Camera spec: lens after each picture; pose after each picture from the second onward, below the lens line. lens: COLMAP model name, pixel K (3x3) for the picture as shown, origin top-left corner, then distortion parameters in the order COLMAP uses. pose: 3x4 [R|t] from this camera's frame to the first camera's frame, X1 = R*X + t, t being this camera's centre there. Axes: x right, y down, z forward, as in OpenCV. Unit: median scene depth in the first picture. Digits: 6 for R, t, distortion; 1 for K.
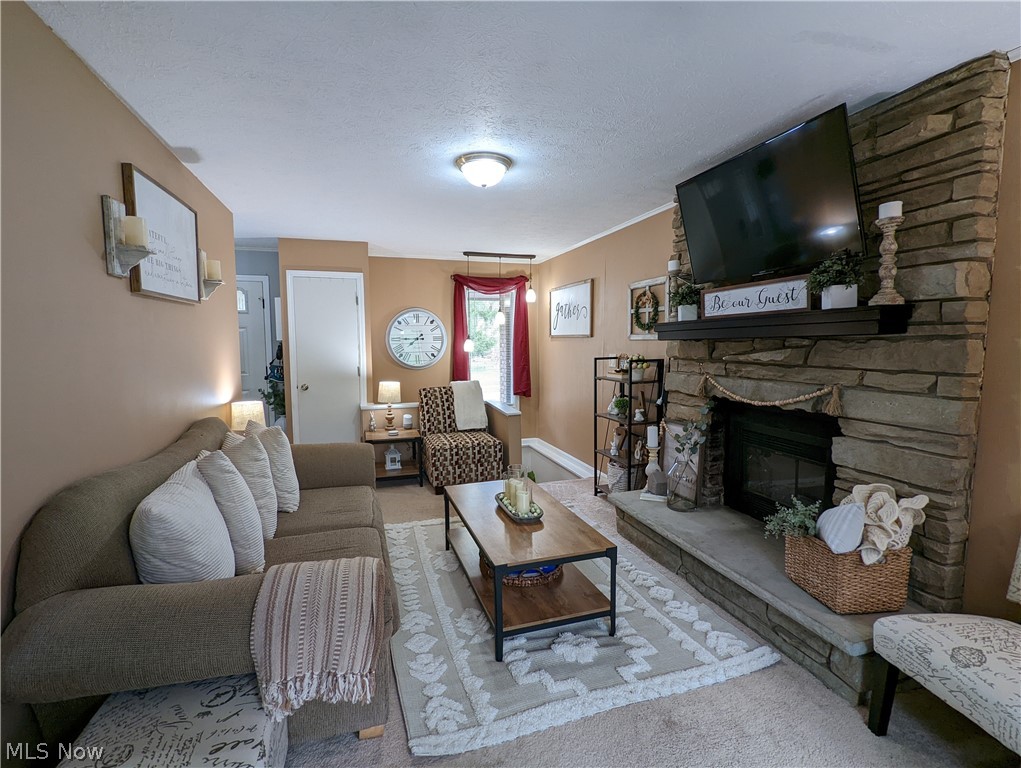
lens RADIAL K [[484.4, 0, 503.9], [0, 484.4, 384.5], [0, 0, 1]] dist [-0.006721, -0.000132]
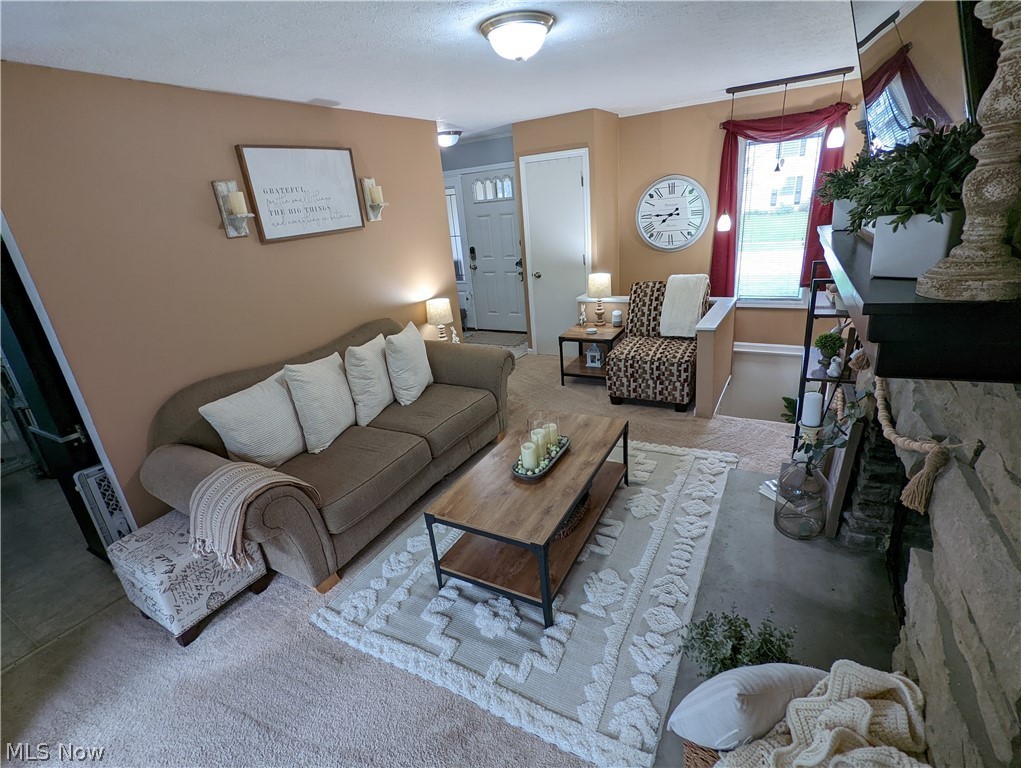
lens RADIAL K [[484.4, 0, 507.0], [0, 484.4, 385.7], [0, 0, 1]] dist [-0.006721, -0.000132]
pose [[0.682879, 0.205551, -0.701017, 0.341357], [0.022863, 0.953115, 0.301742, -0.087461], [0.730174, -0.222081, 0.646163, 0.224047]]
